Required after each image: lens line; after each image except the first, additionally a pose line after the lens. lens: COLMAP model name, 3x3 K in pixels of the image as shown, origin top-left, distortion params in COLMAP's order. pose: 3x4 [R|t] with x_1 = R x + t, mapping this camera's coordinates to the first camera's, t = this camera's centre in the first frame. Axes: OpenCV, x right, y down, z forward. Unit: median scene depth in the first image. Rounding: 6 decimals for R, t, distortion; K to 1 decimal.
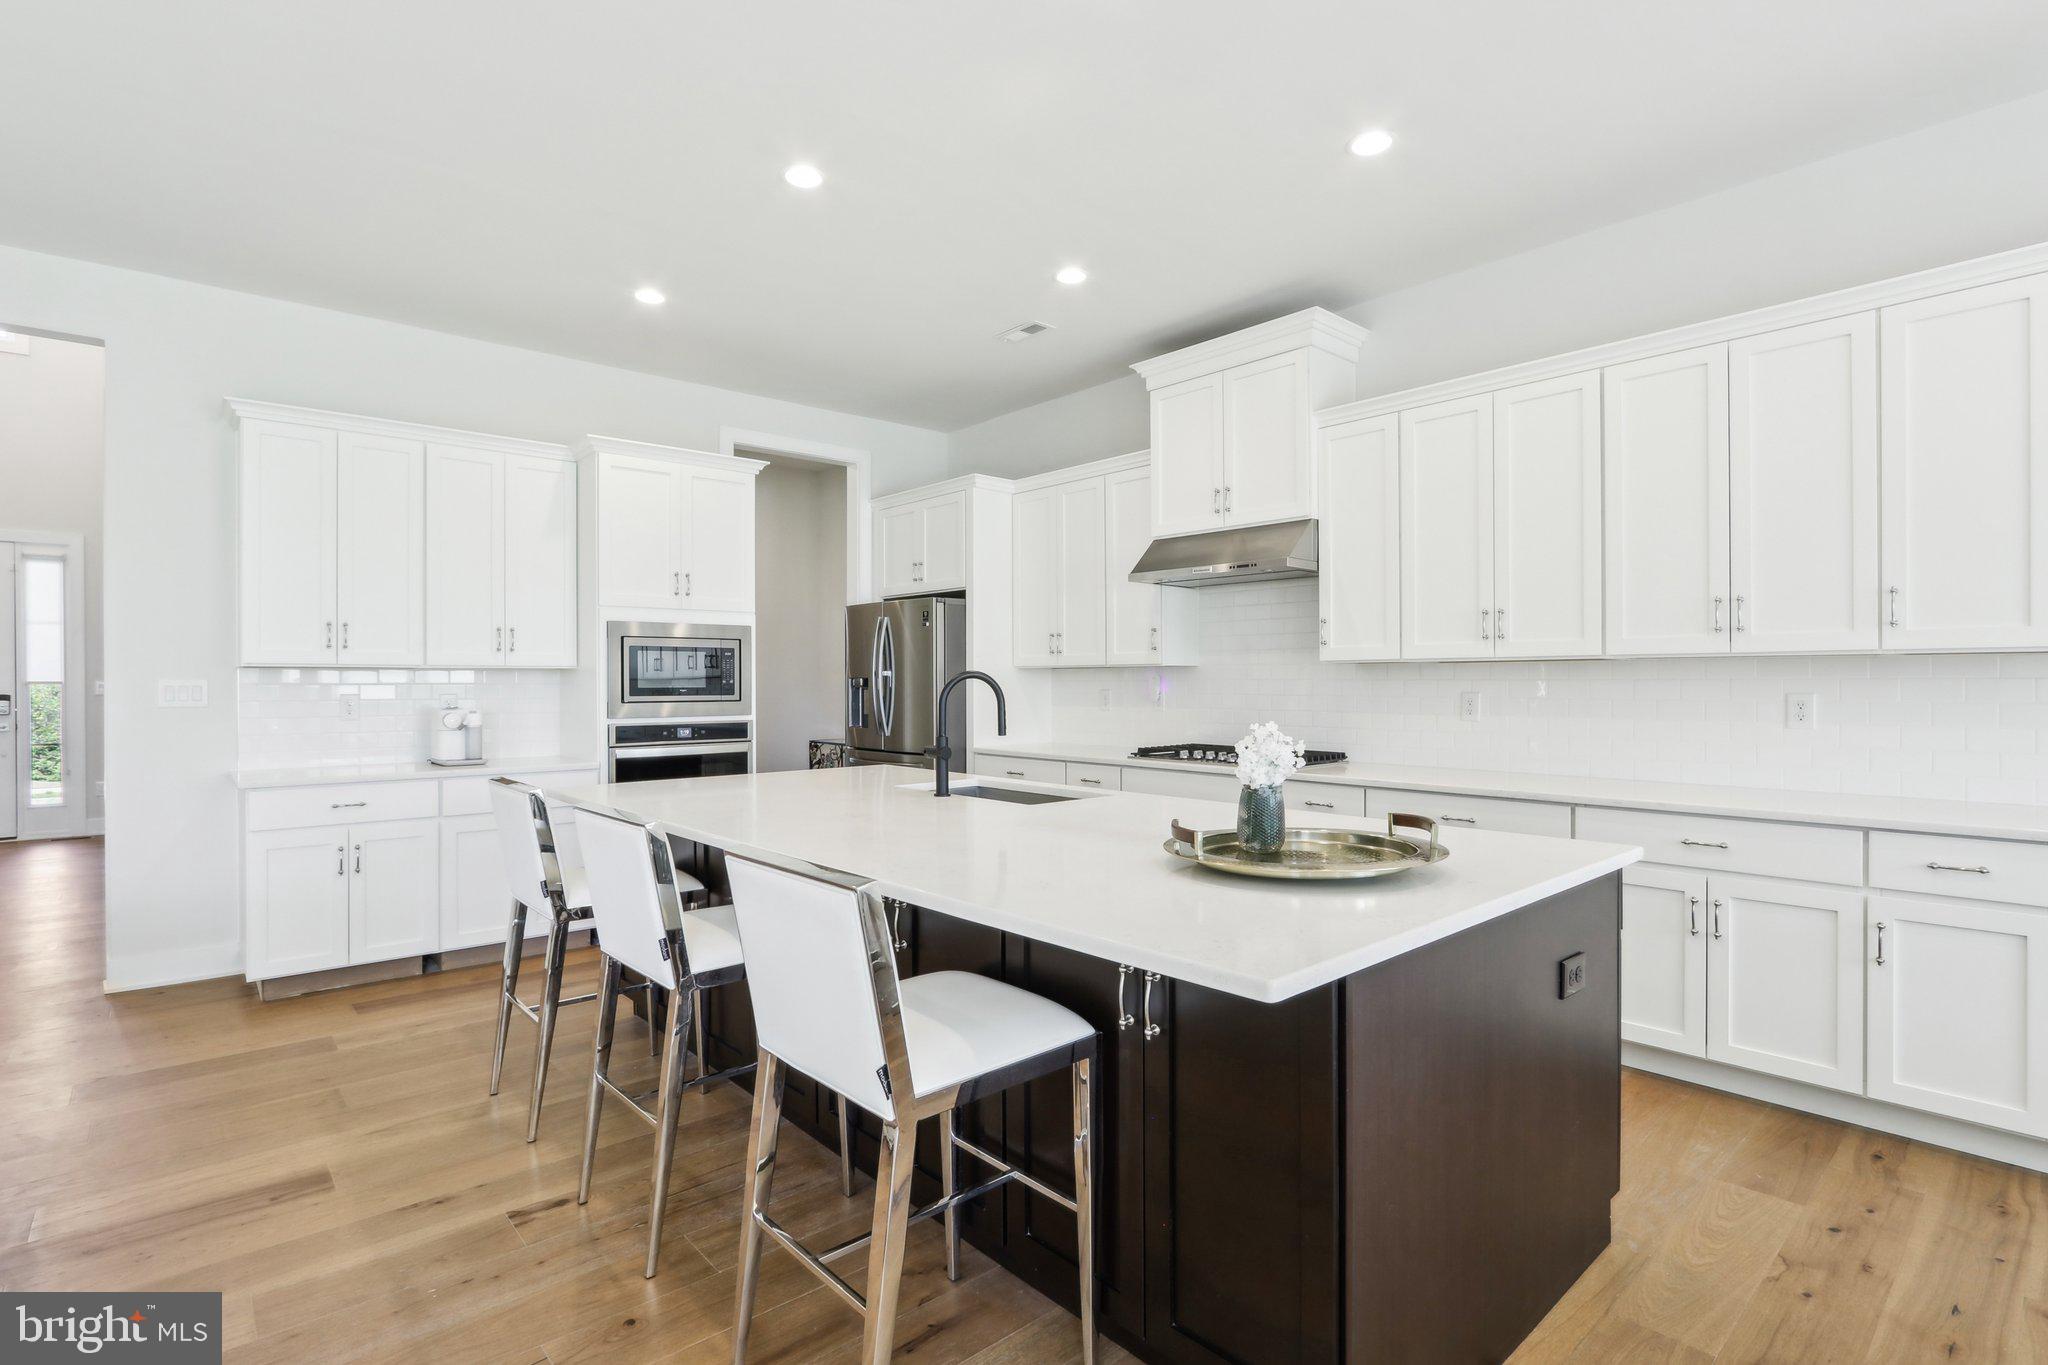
lens RADIAL K [[980.8, 0, 1006.9], [0, 980.8, 679.3], [0, 0, 1]] dist [-0.017987, 0.002999]
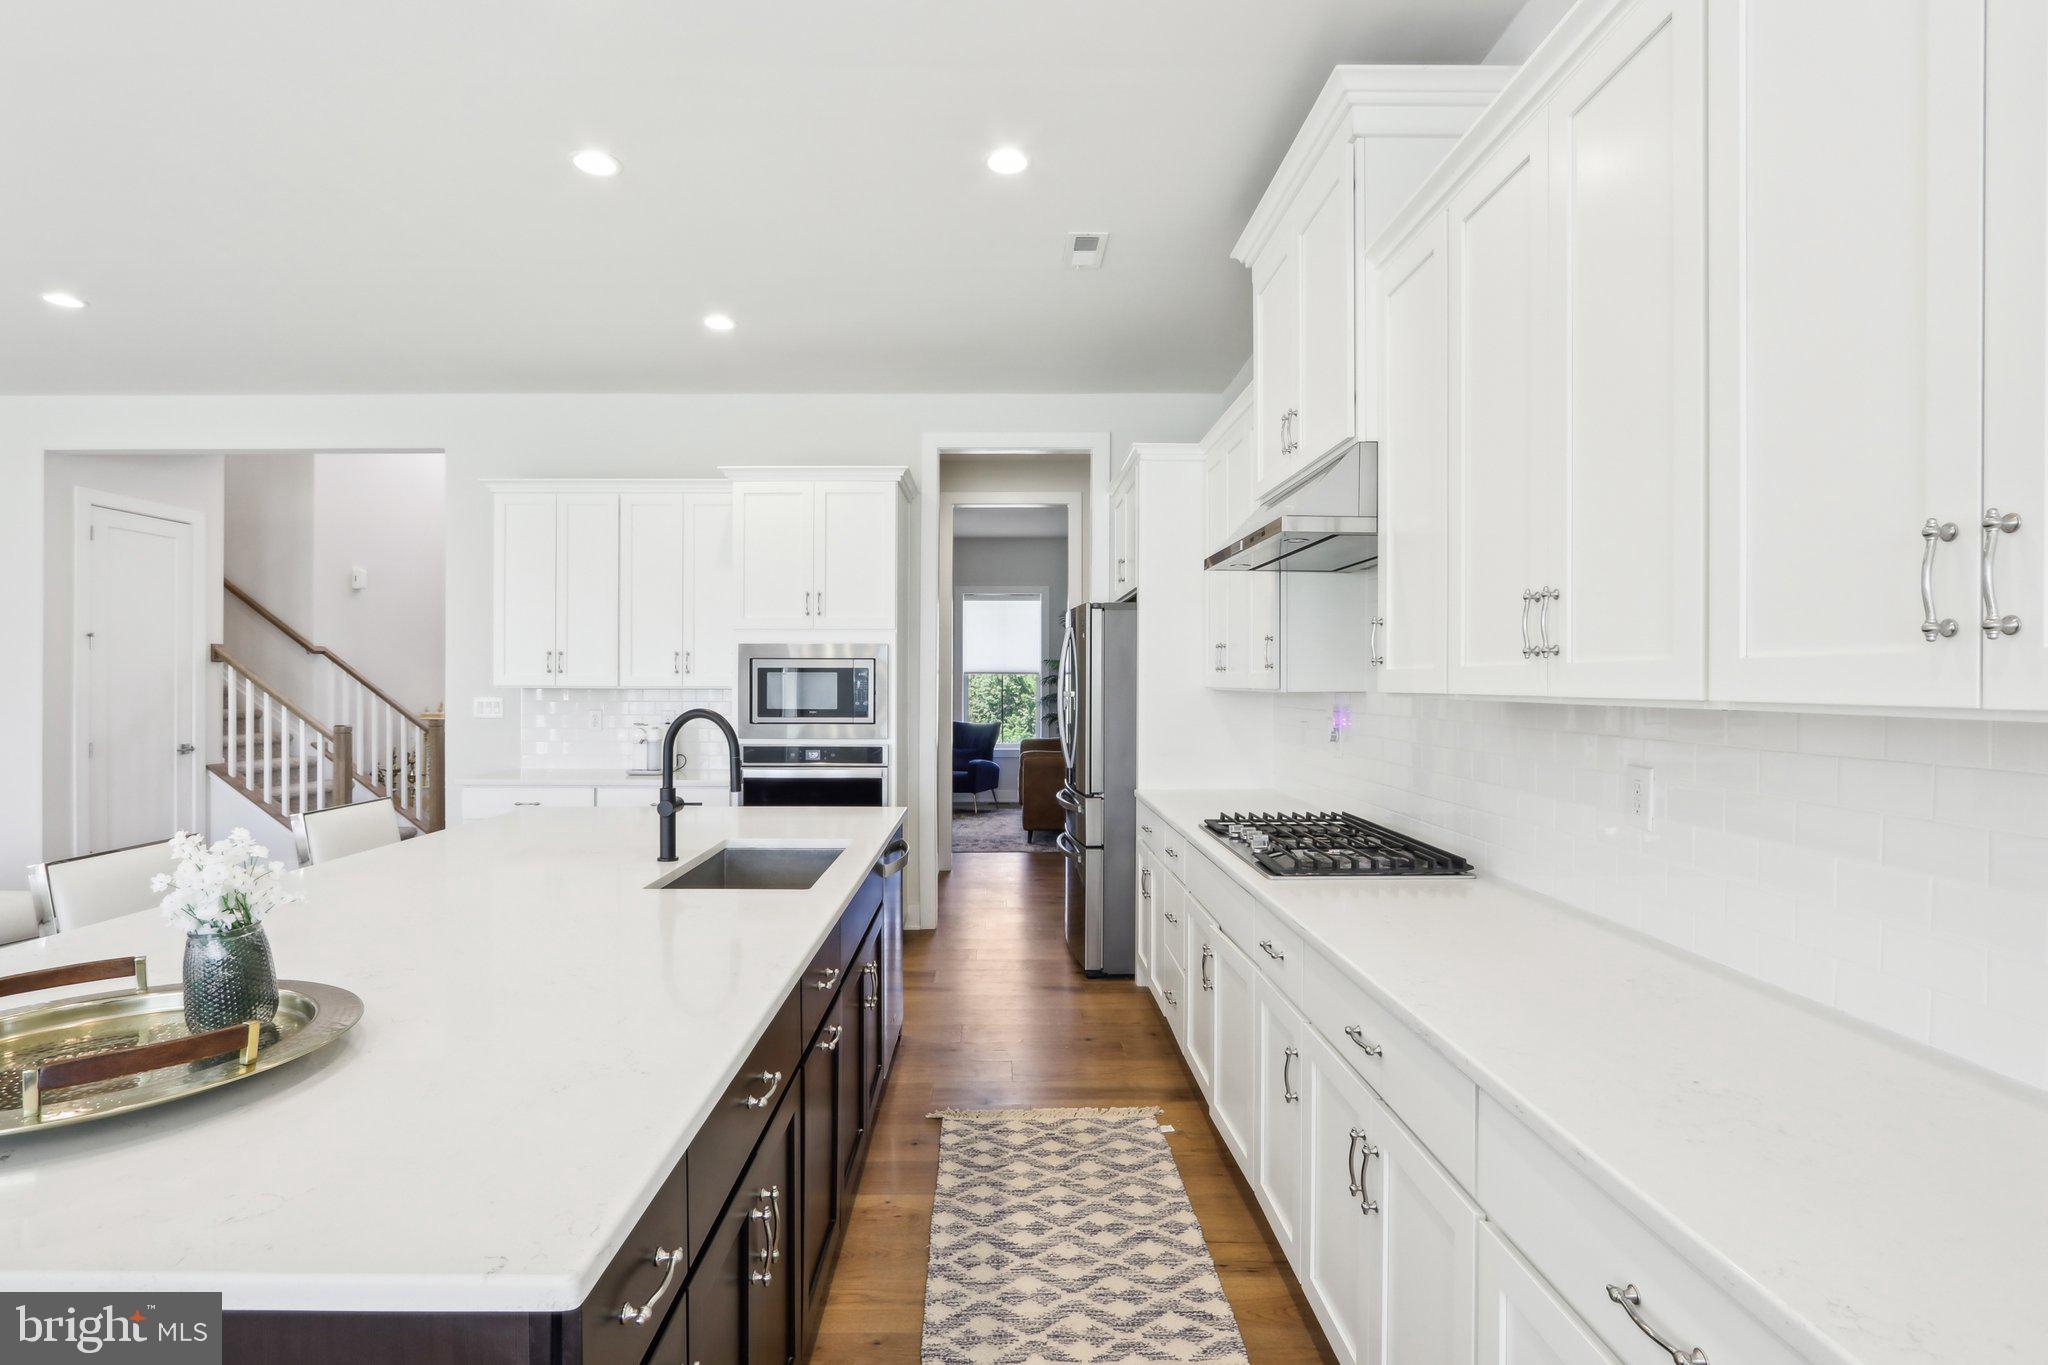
lens RADIAL K [[980.8, 0, 1002.5], [0, 980.8, 684.6], [0, 0, 1]] dist [-0.017987, 0.002999]
pose [[0.760018, 0.006537, -0.649869, 0.469546], [-0.003235, 0.999975, 0.006276, -0.023643], [0.649894, -0.002667, 0.760020, 0.388838]]
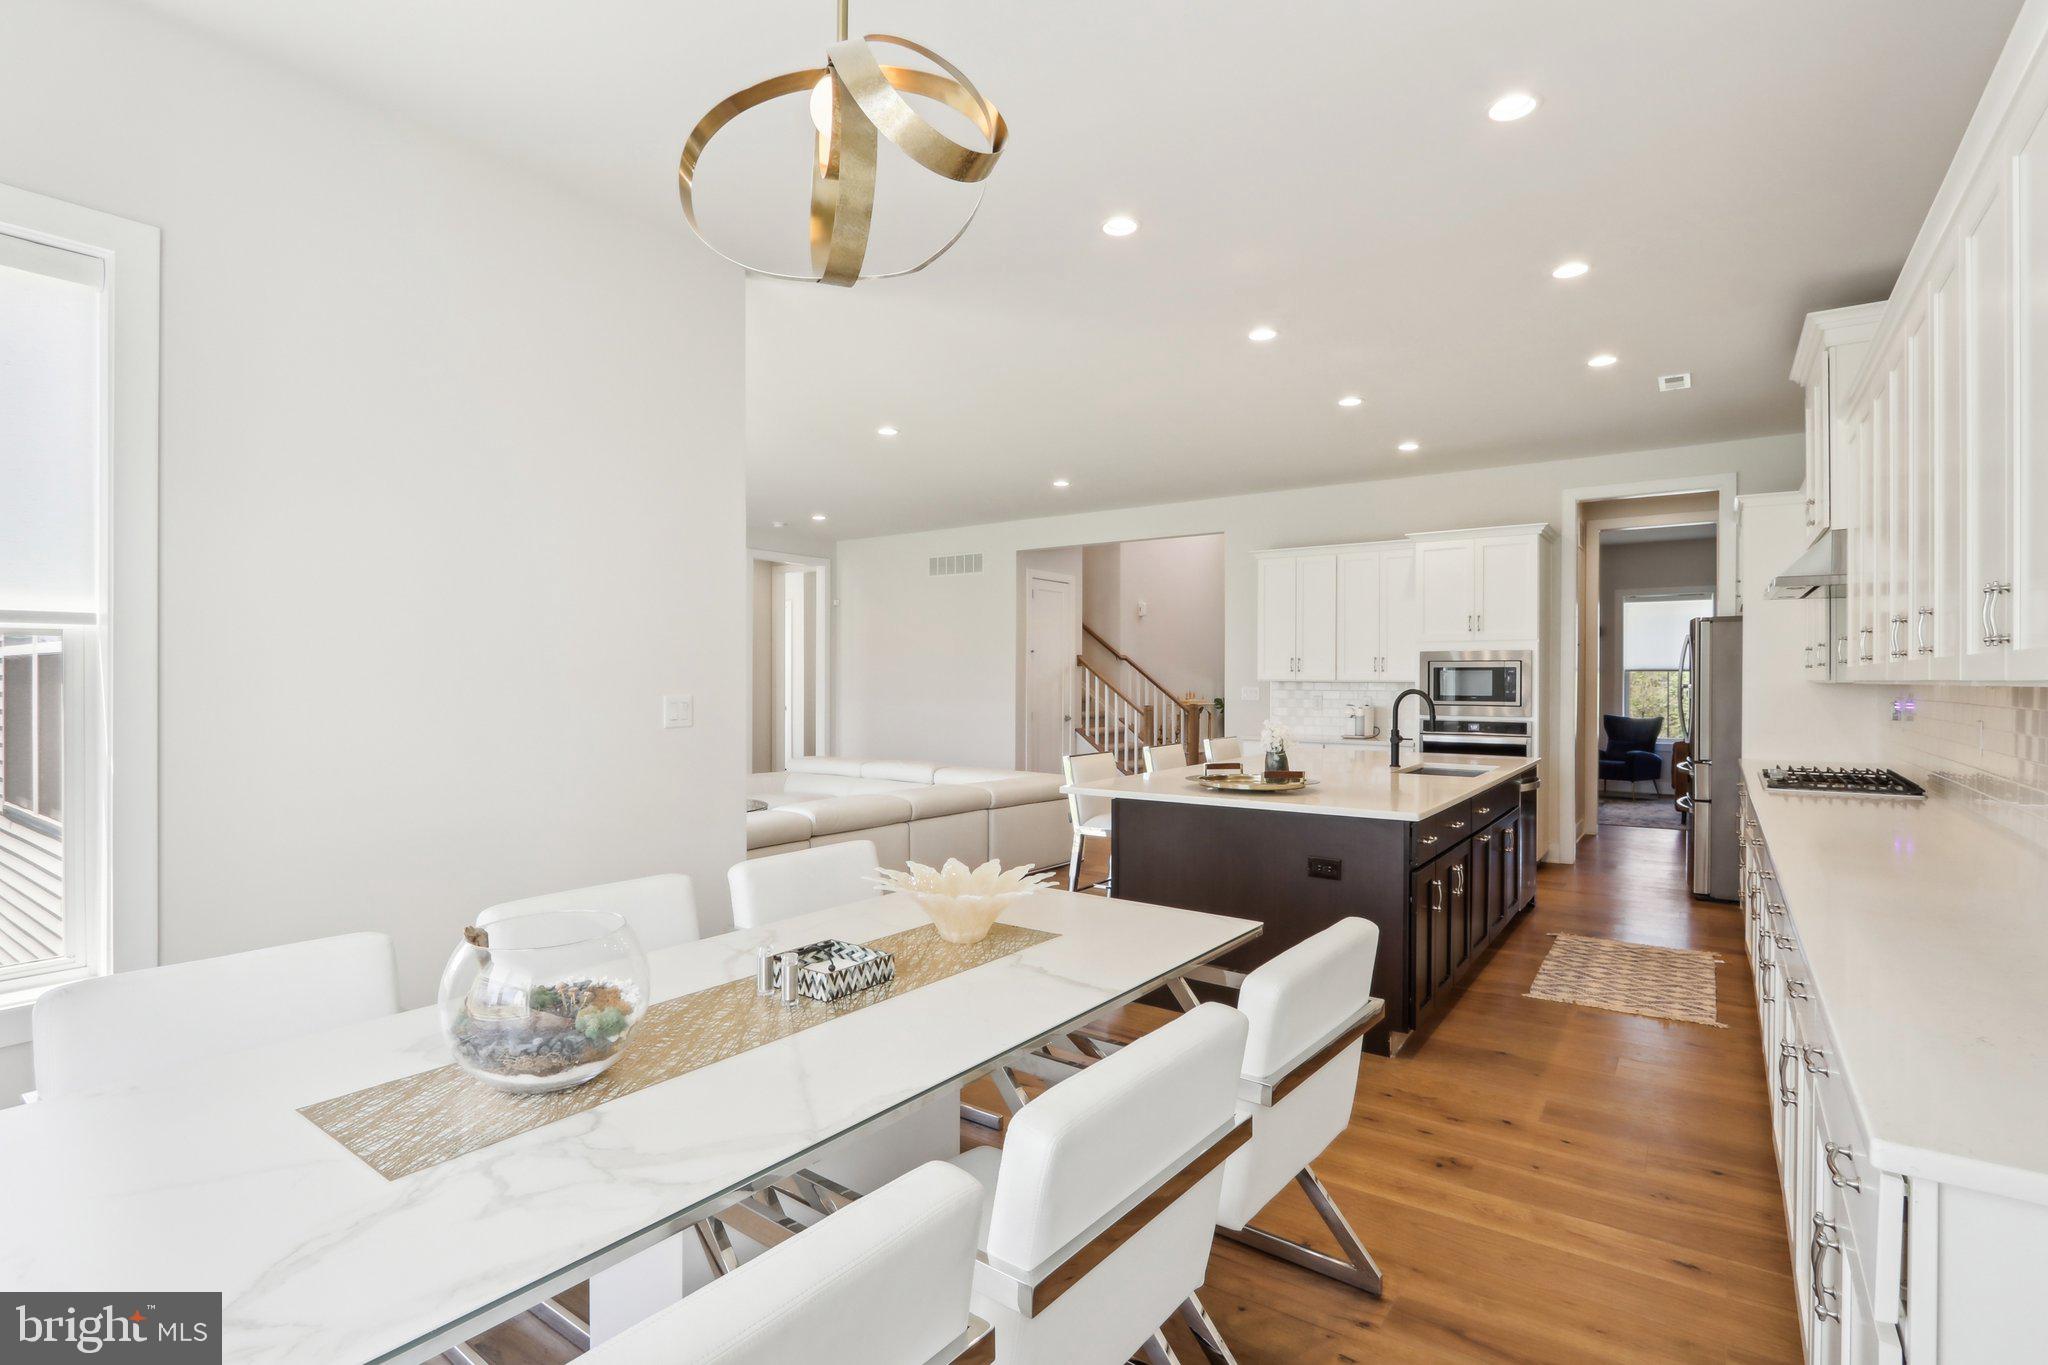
lens RADIAL K [[980.8, 0, 1005.2], [0, 980.8, 684.2], [0, 0, 1]] dist [-0.017987, 0.002999]
pose [[0.227349, 0.008314, -0.973778, 0.933339], [-0.001616, 0.999965, 0.008160, -0.019419], [0.973812, -0.000282, 0.227355, 0.009917]]
